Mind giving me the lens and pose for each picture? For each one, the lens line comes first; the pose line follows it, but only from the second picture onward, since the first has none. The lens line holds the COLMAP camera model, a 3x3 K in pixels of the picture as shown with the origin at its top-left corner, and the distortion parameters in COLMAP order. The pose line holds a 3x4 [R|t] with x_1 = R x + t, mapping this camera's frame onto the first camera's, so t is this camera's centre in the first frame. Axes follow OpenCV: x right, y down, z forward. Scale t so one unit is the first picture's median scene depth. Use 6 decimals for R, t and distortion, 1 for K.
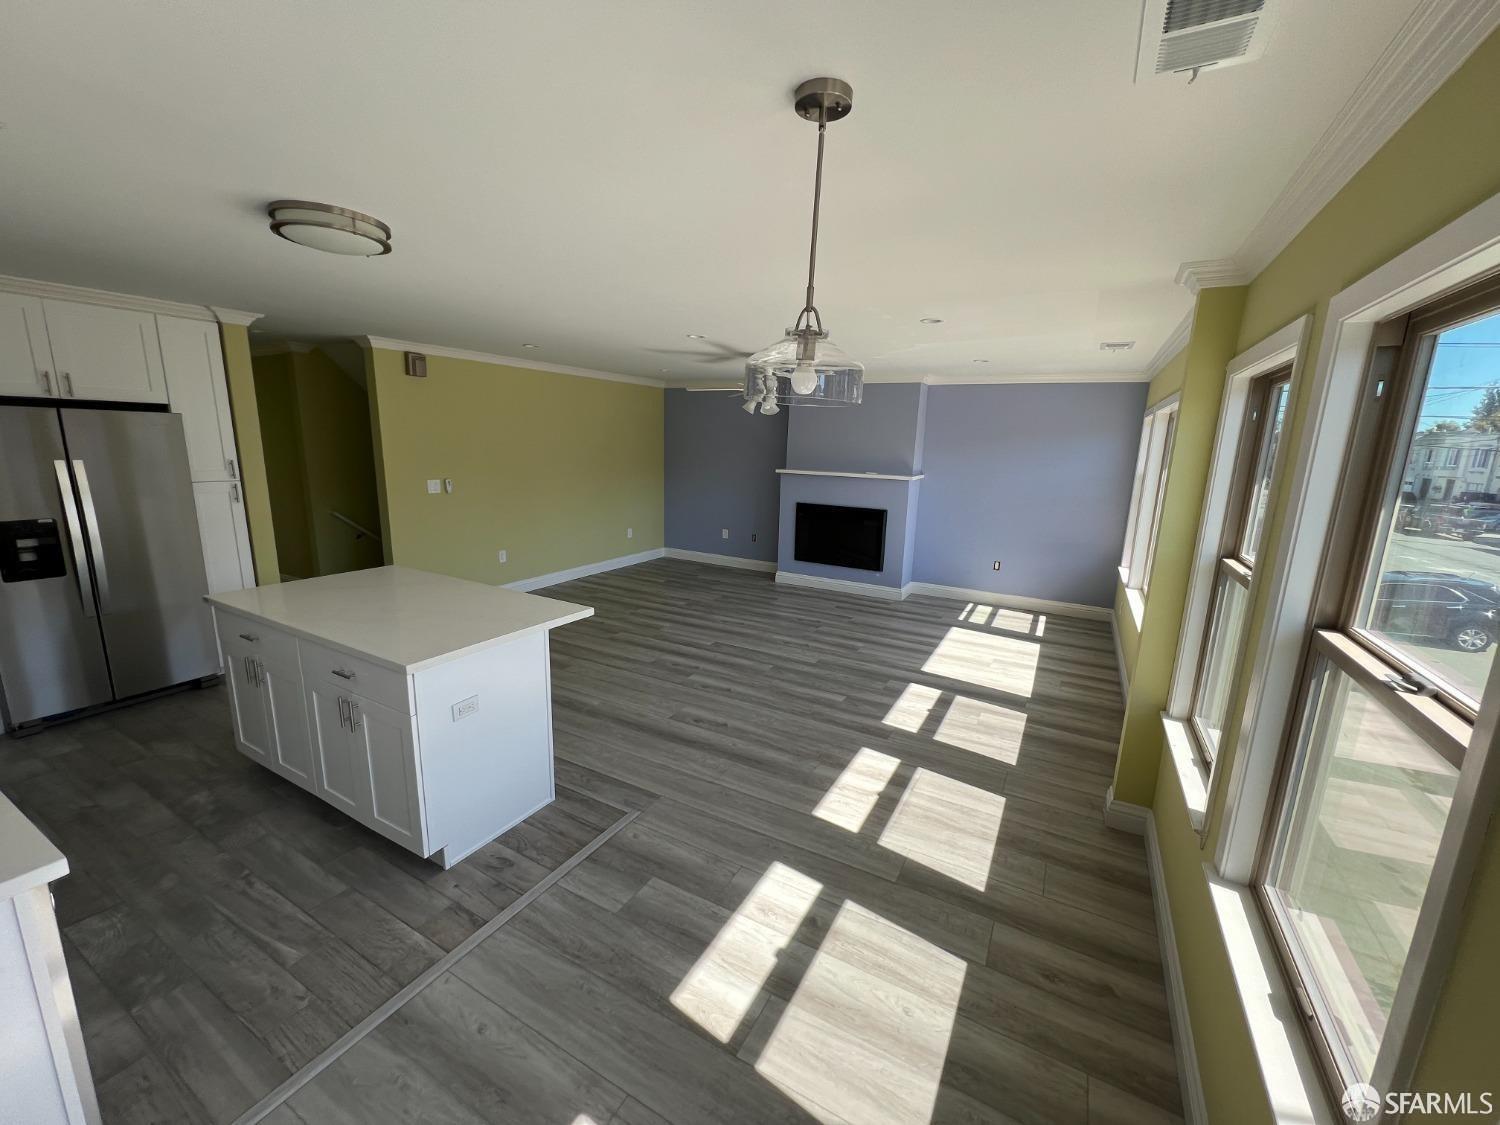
lens RADIAL K [[603.5, 0, 747.5], [0, 603.5, 563.5], [0, 0, 1]] dist [0.000214, -0.000001]
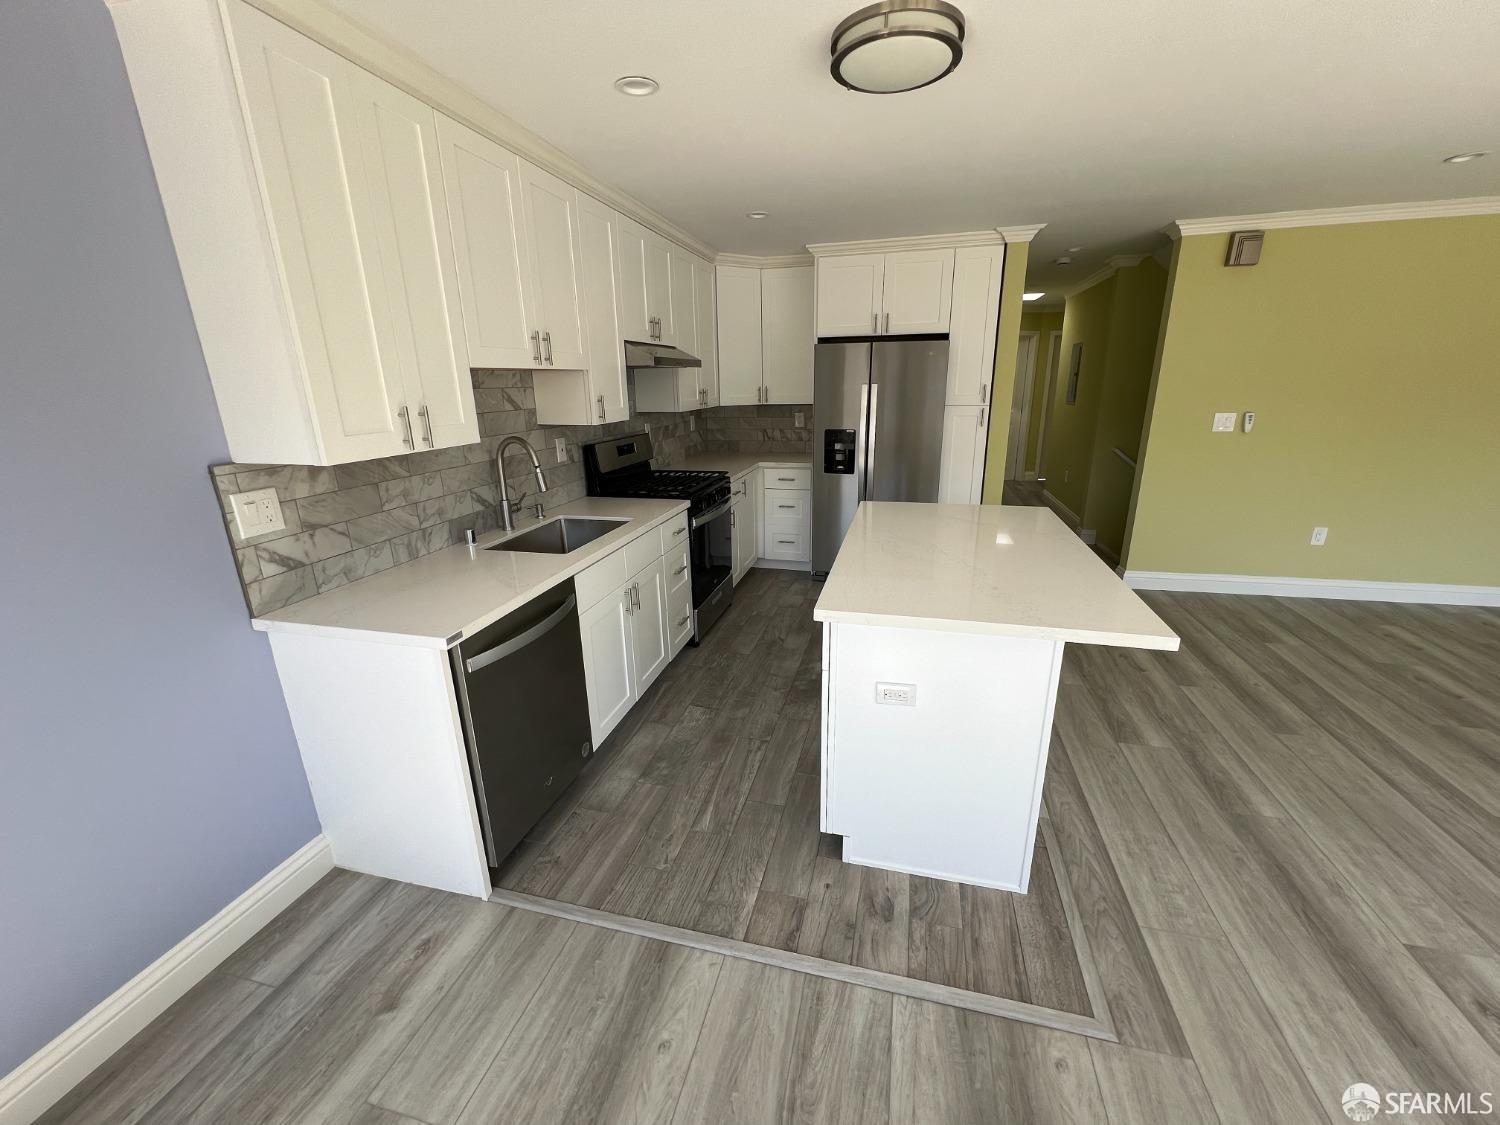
lens RADIAL K [[601.8, 0, 749.9], [0, 601.8, 566.2], [0, 0, 1]] dist [-0.001449, 0.000406]
pose [[0.255870, 0.253036, -0.933008, 0.095503], [-0.170205, 0.961851, 0.214181, -0.028045], [0.951609, 0.104000, 0.289177, 0.405527]]
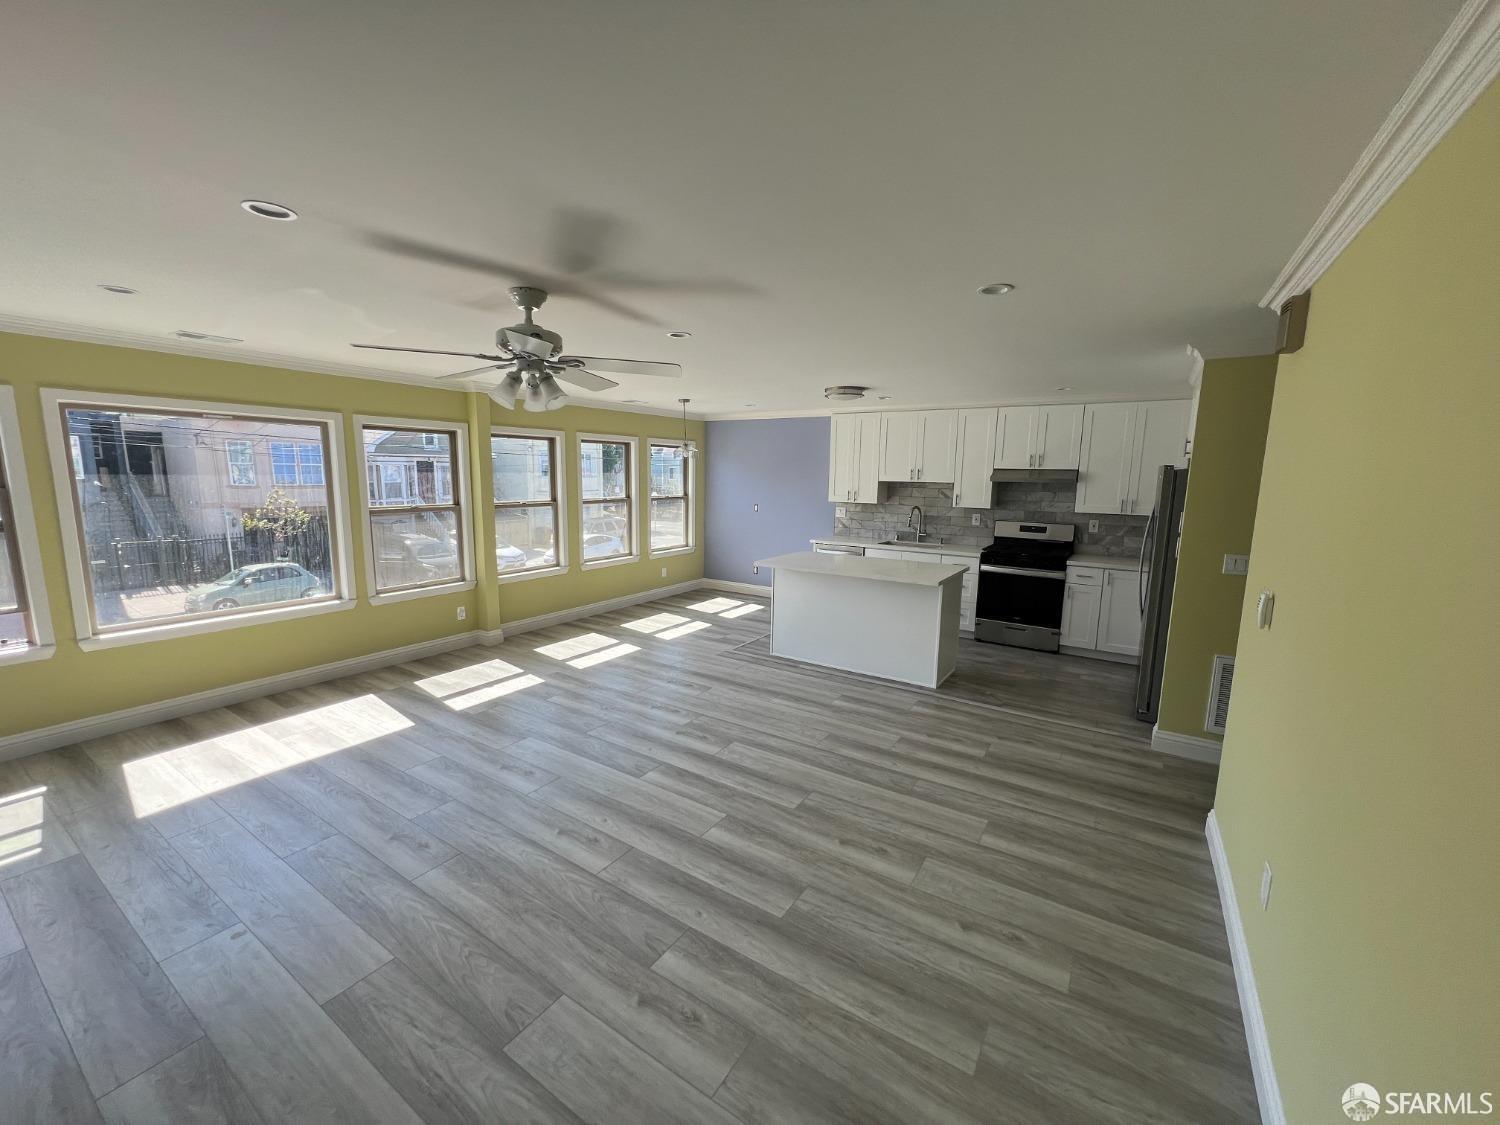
lens RADIAL K [[601.8, 0, 752.2], [0, 601.8, 560.9], [0, 0, 1]] dist [-0.001449, 0.000406]
pose [[-0.996835, -0.055596, 0.056824, -0.288968], [-0.032458, 0.937126, 0.347480, -0.456739], [-0.072570, 0.344536, -0.935964, 2.211825]]
